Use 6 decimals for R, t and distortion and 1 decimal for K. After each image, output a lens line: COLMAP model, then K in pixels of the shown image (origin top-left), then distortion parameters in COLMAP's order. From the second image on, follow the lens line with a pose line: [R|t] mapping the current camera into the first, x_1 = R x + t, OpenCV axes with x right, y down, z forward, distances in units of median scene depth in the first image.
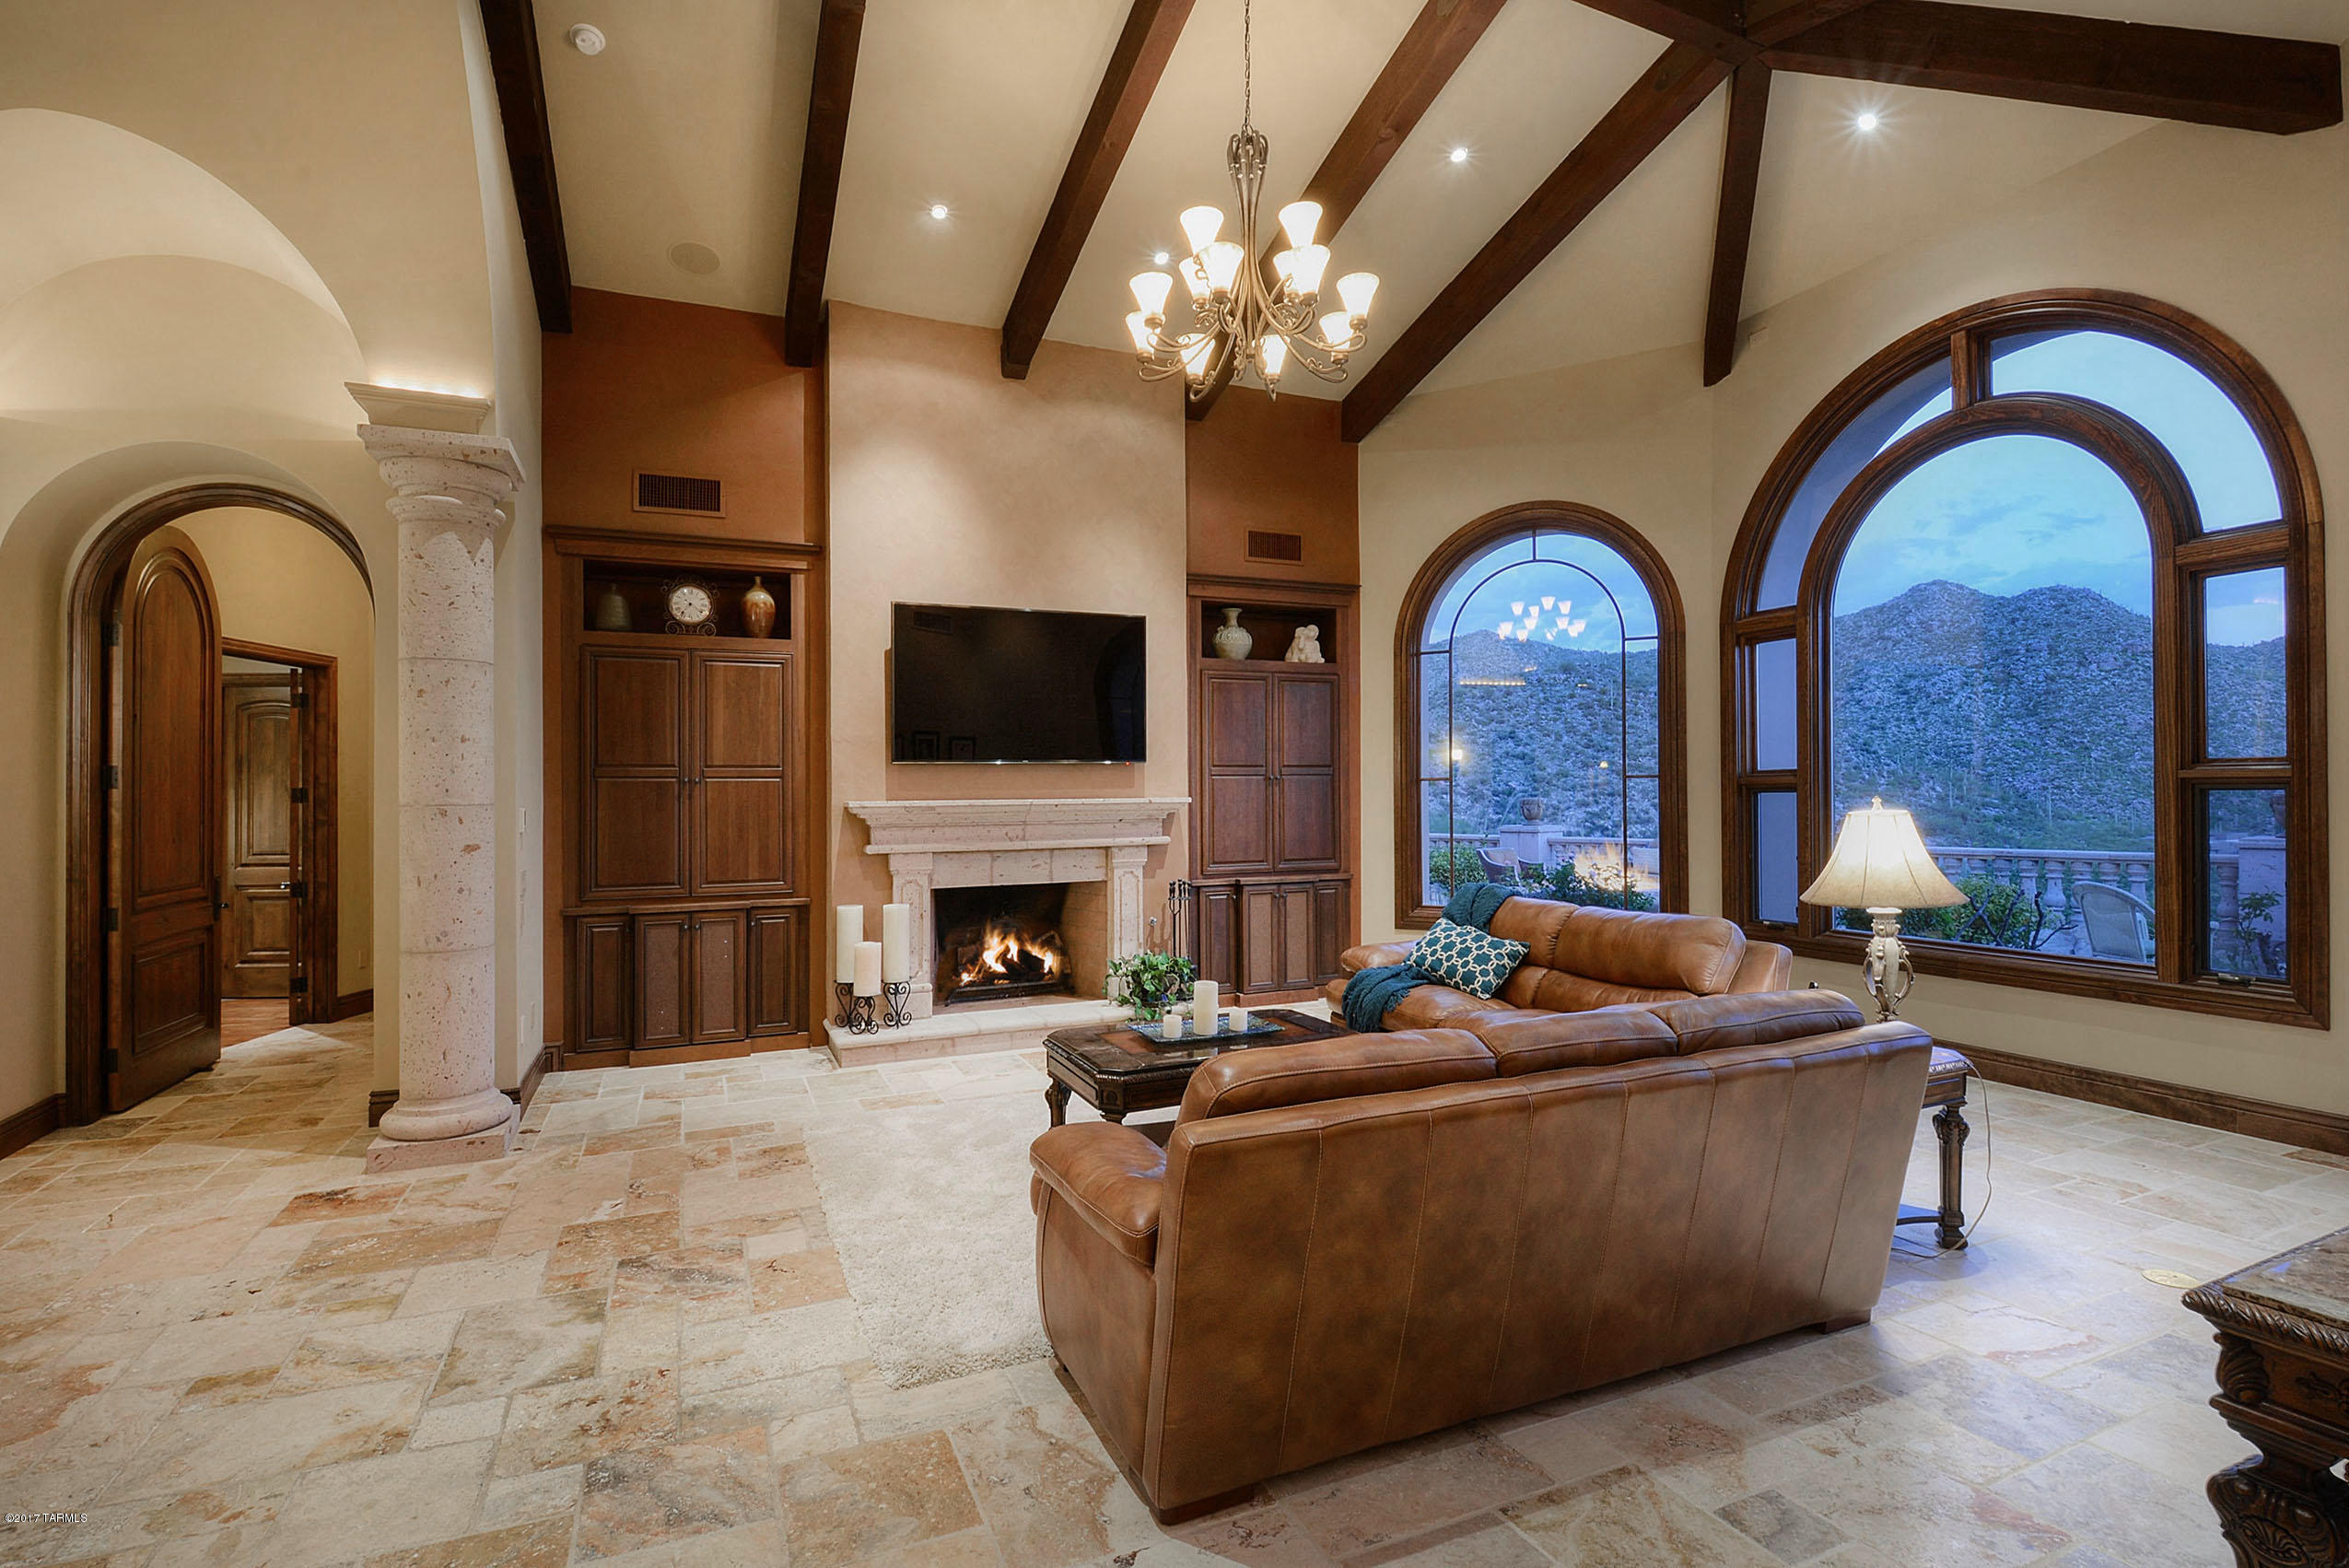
lens RADIAL K [[1119.5, 0, 1163.4], [0, 1119.5, 787.6], [0, 0, 1]] dist [0.028290, -0.028598]
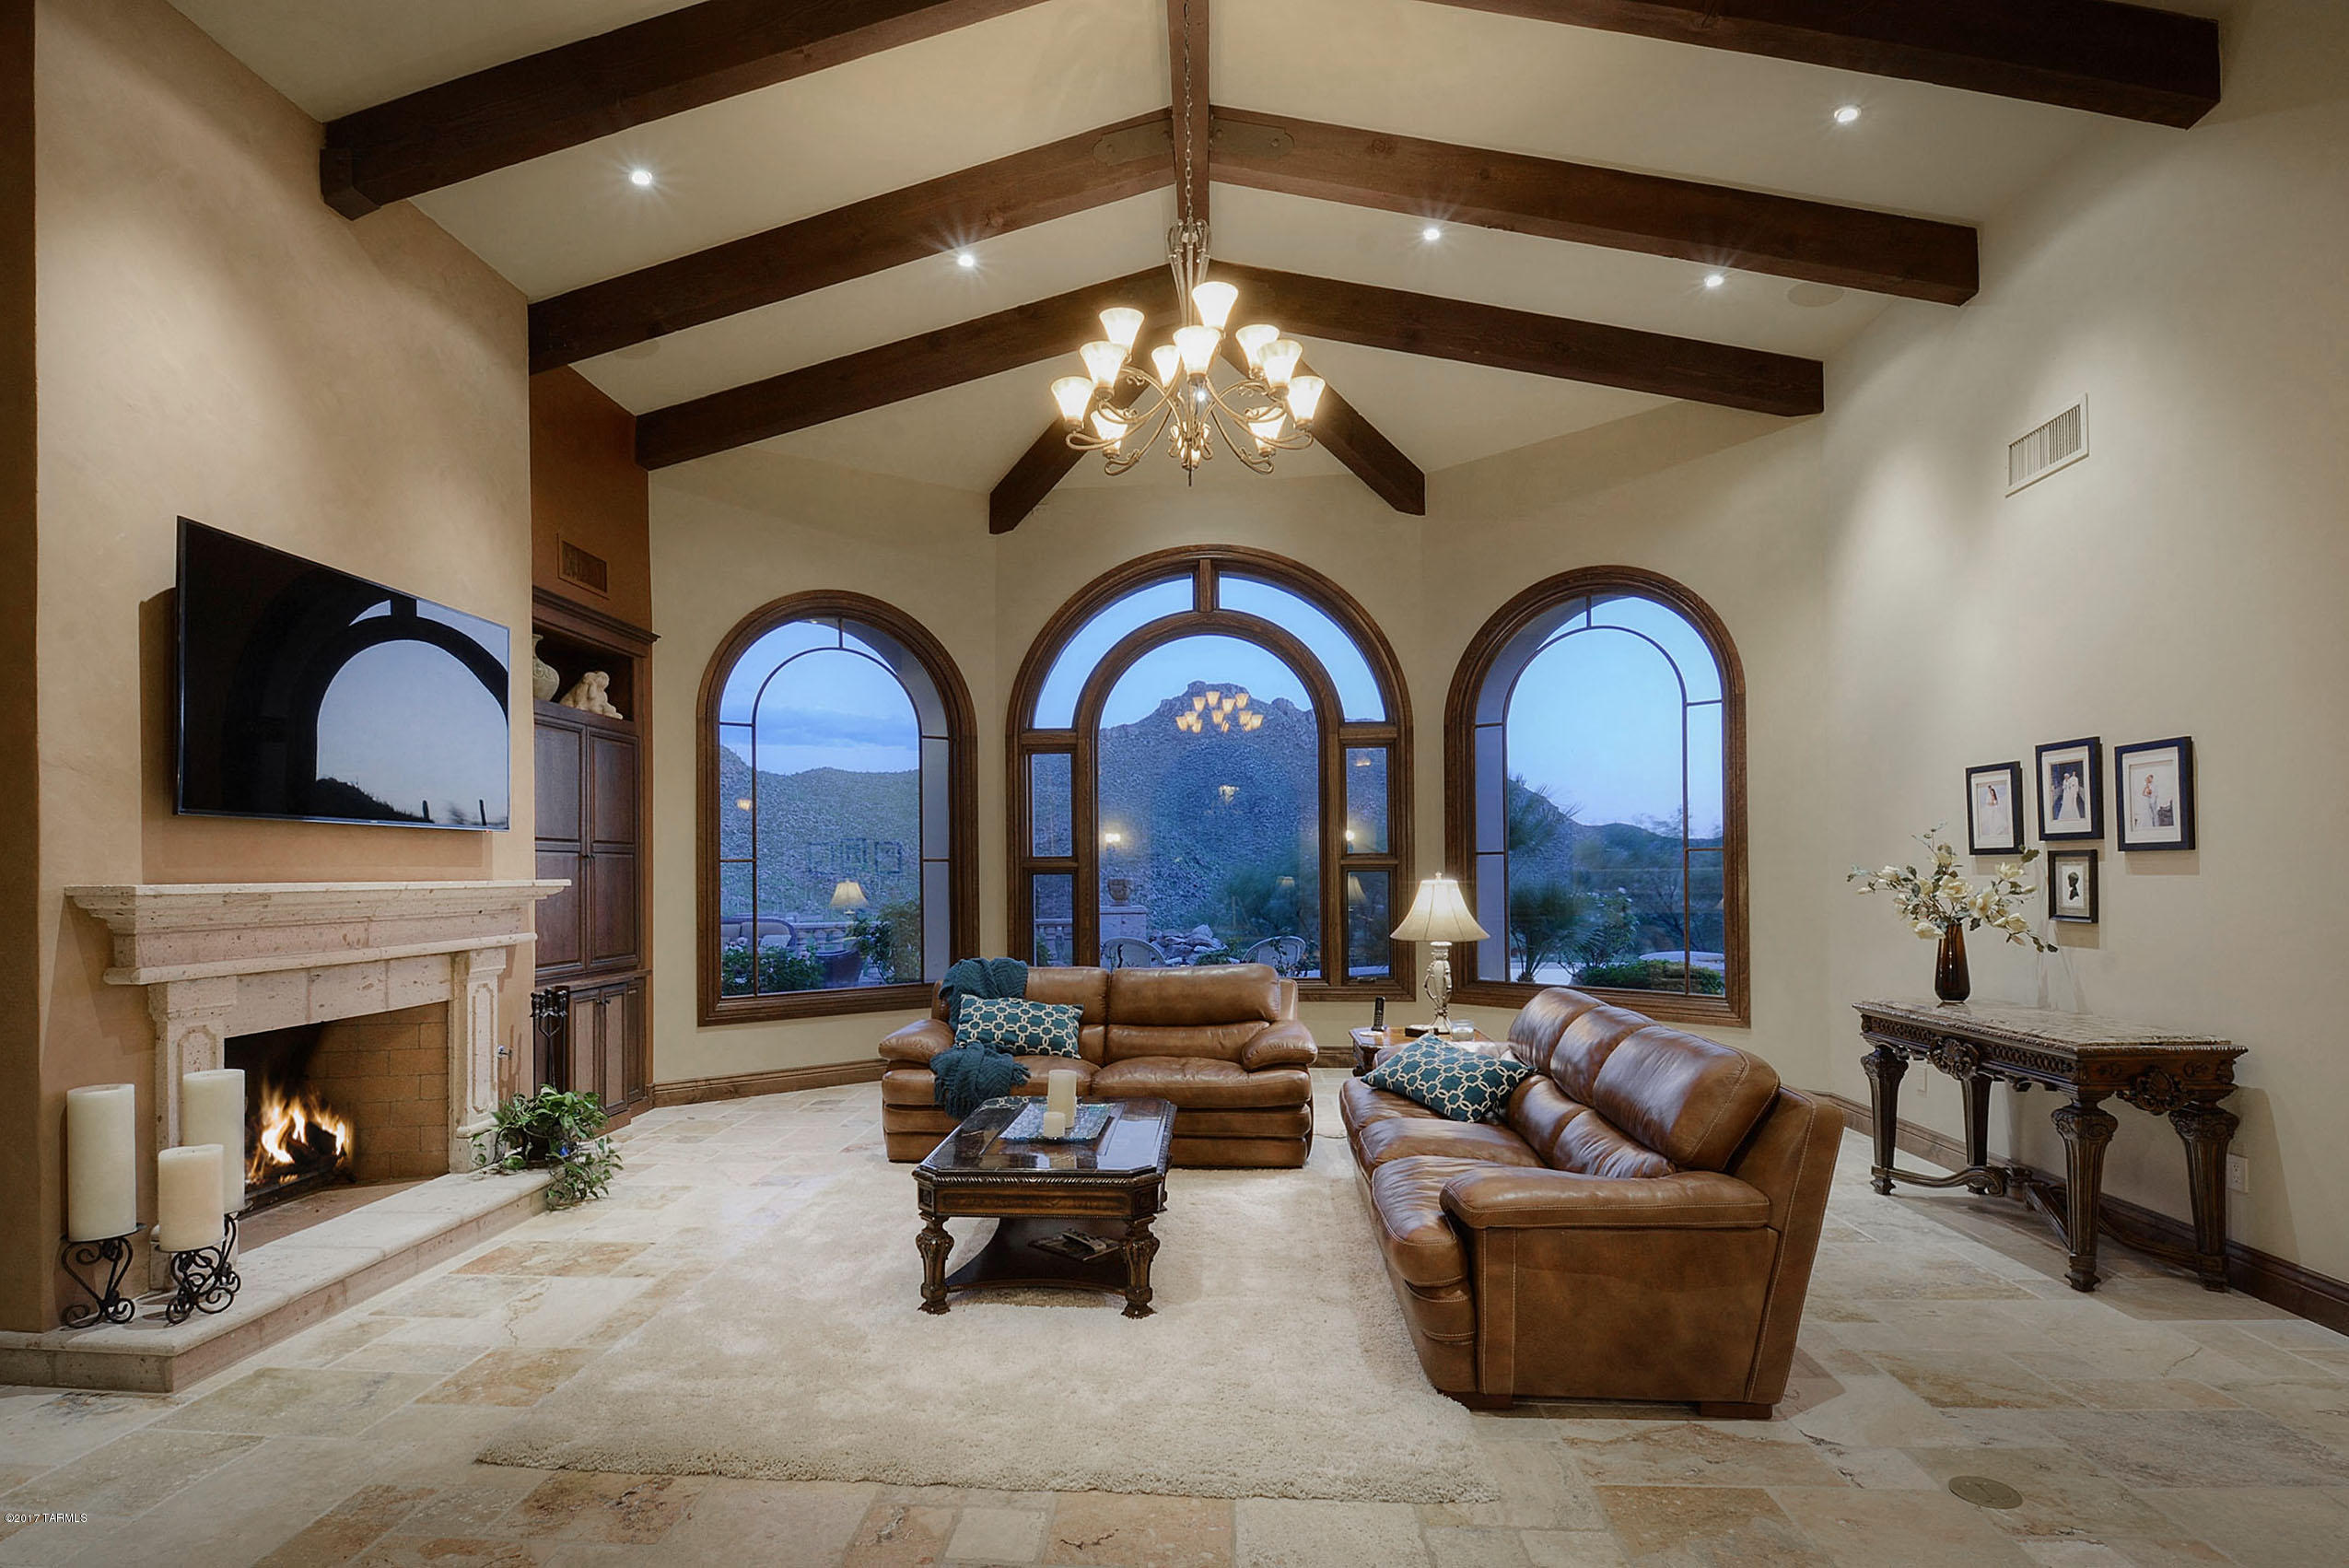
lens RADIAL K [[1095.5, 0, 1173.0], [0, 1095.5, 861.0], [0, 0, 1]] dist [0.024122, 0.000108]
pose [[0.480480, 0.014309, 0.876889, -0.485966], [-0.000986, 0.999875, -0.015776, 0.008667], [-0.877005, 0.006715, 0.480434, 0.315069]]
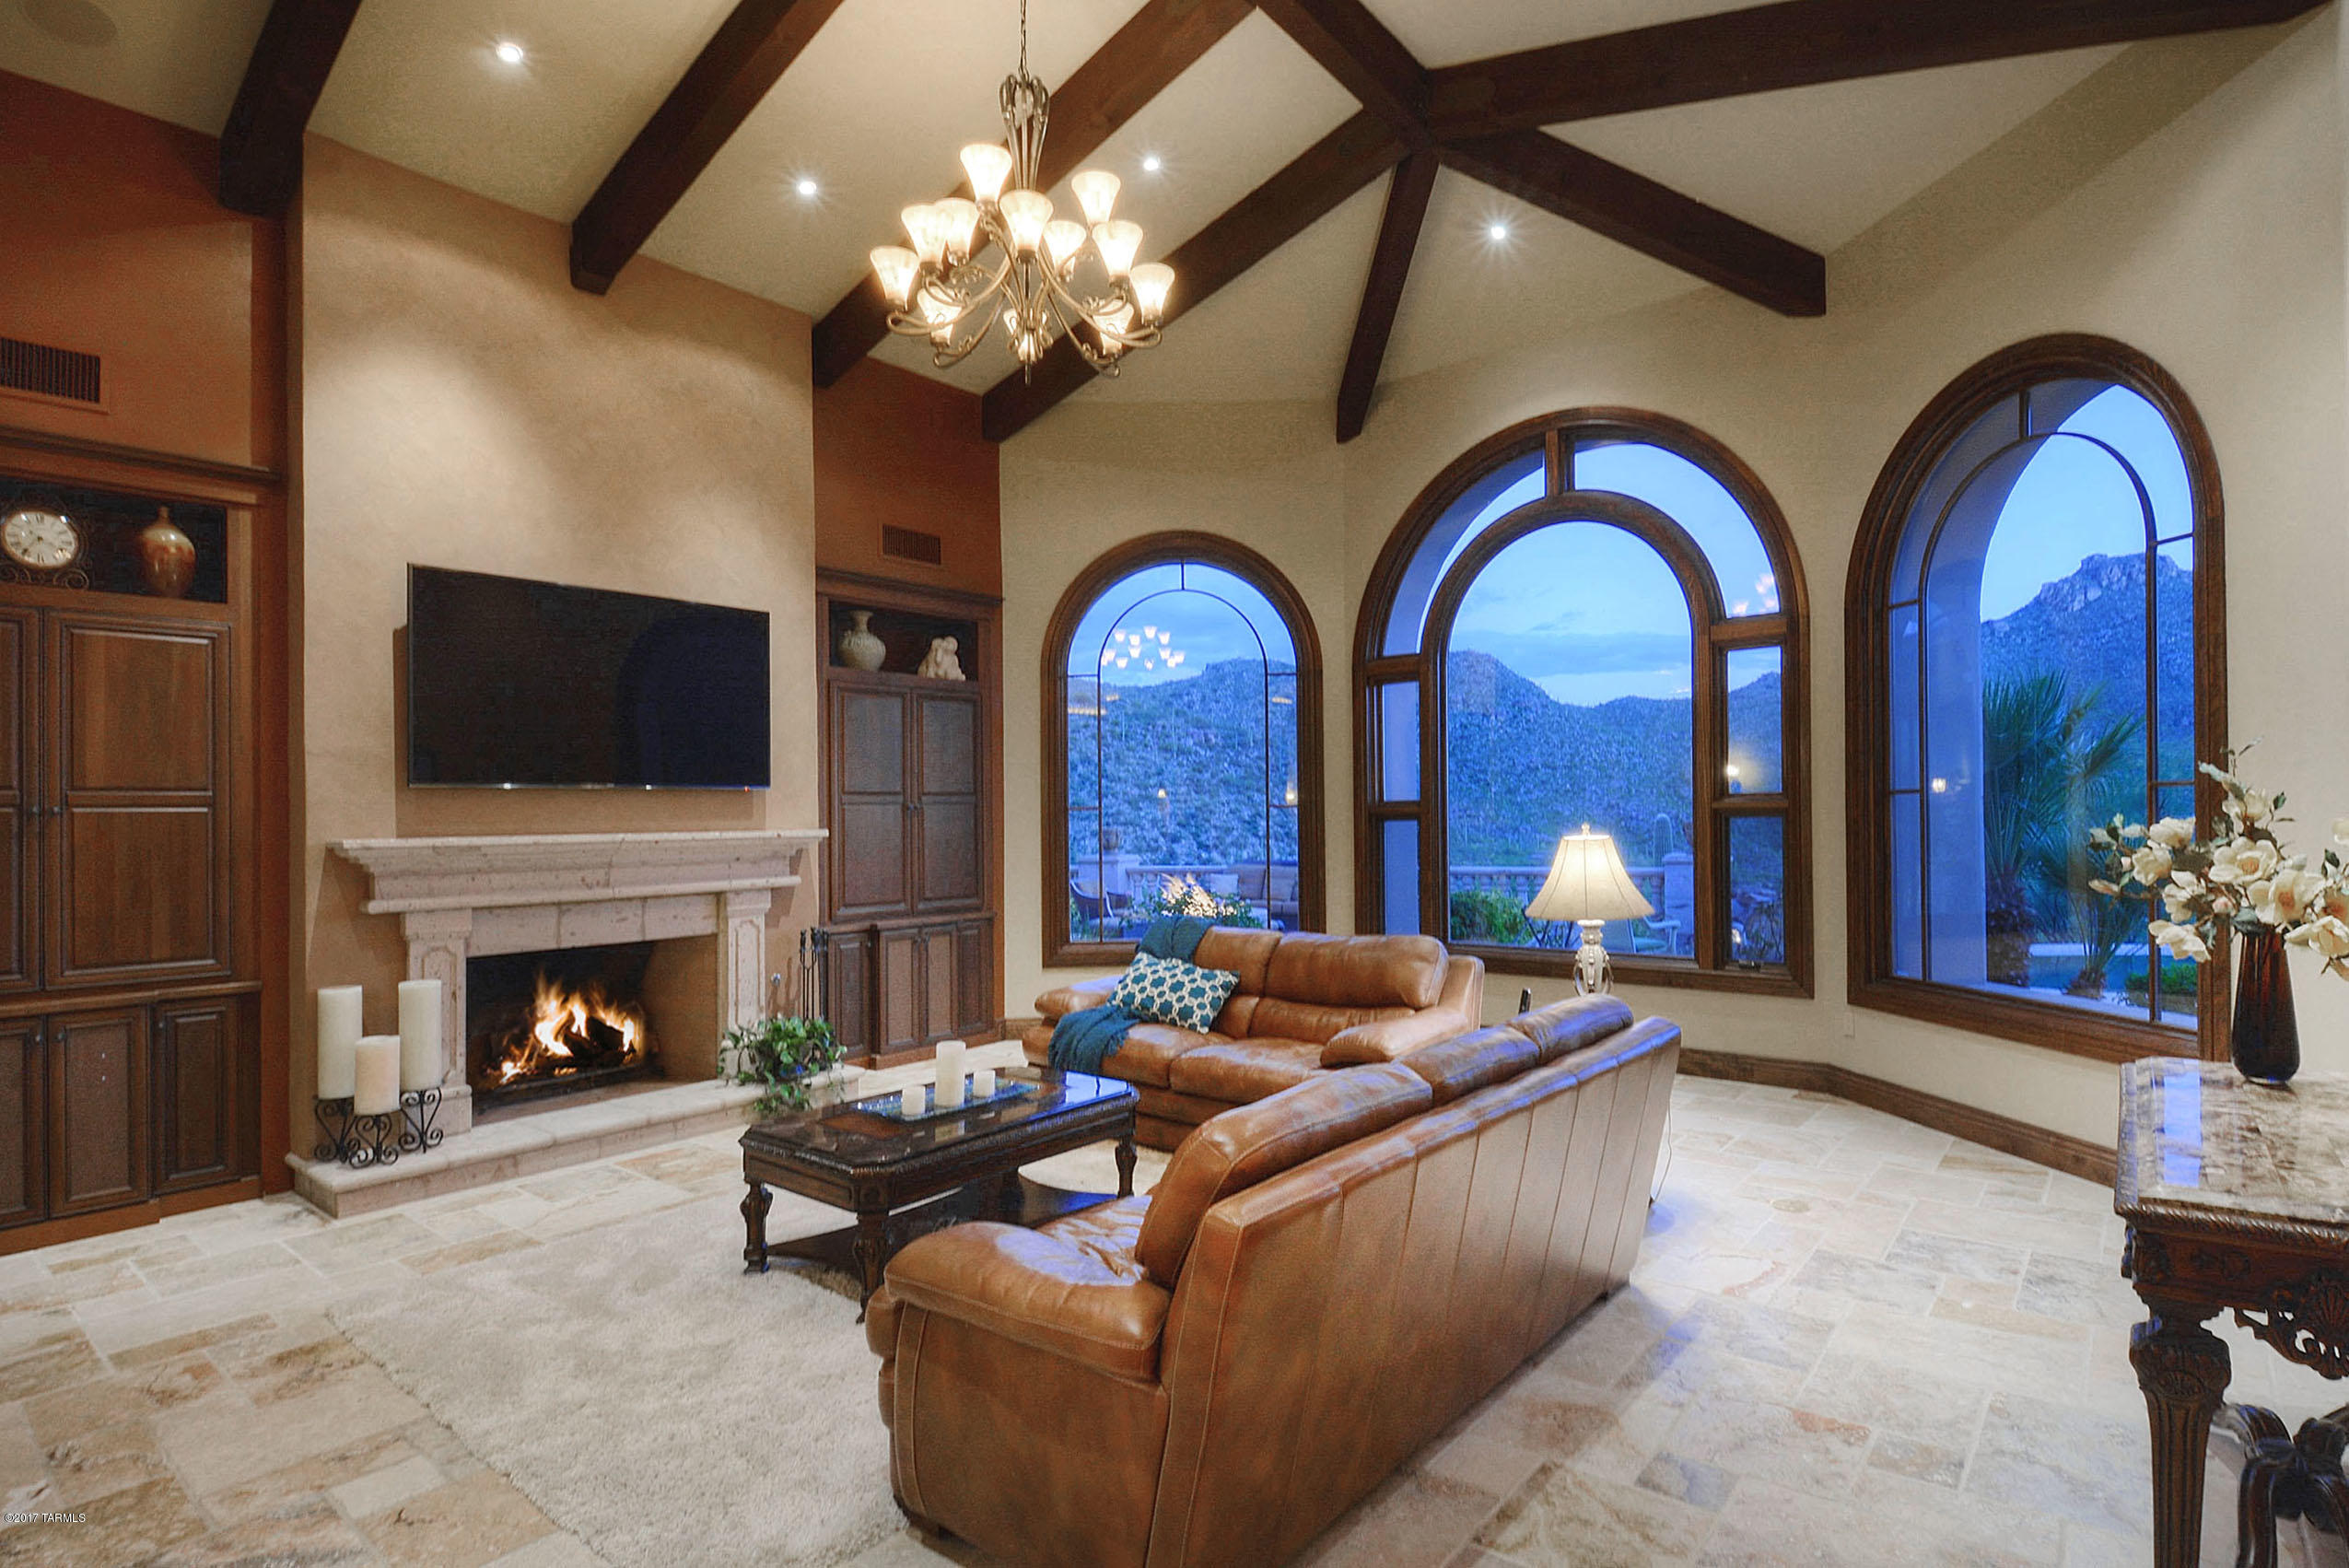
lens RADIAL K [[1175.6, 0, 1287.7], [0, 1175.6, 806.1], [0, 0, 1]] dist [0.029791, -0.021062]
pose [[0.871773, 0.001326, 0.489909, -0.123230], [0.003342, 0.999957, -0.008652, -0.000308], [-0.489899, 0.009180, 0.871731, 0.054822]]
